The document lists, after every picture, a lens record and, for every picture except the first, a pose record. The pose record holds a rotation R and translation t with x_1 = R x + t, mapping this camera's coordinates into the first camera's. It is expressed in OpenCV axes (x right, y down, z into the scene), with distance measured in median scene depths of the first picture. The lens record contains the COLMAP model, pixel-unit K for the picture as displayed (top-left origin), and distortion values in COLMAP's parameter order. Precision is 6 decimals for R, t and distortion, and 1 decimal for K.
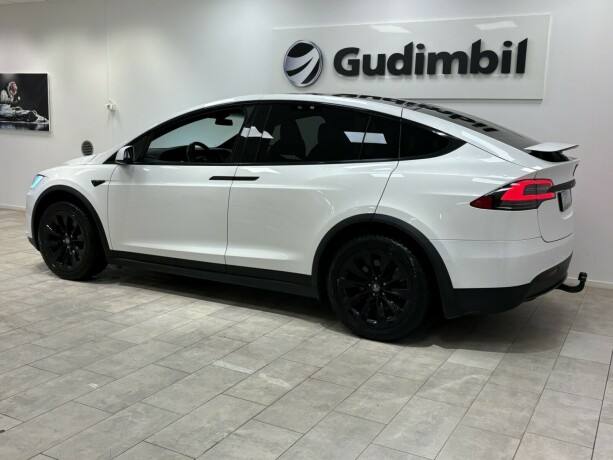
lens RADIAL K [[714.6, 0, 306.5], [0, 714.6, 230.0], [0, 0, 1]] dist [0.178918, -0.714088]
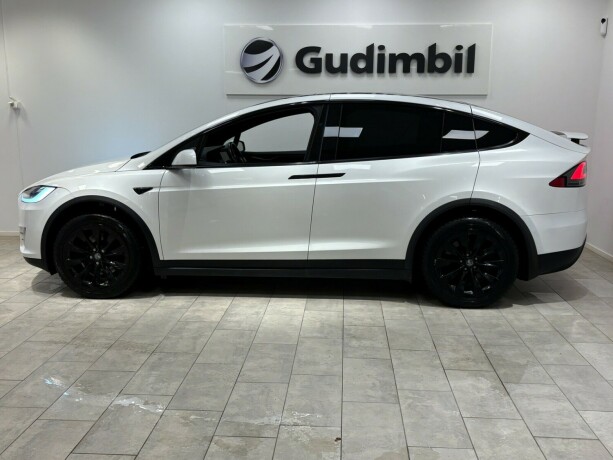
lens RADIAL K [[714.6, 0, 306.5], [0, 714.6, 230.0], [0, 0, 1]] dist [0.178918, -0.714088]
pose [[0.883915, -0.096027, 0.457681, -0.581613], [0.086700, 0.995374, 0.041398, -0.037406], [-0.459540, 0.003088, 0.888152, 0.082302]]
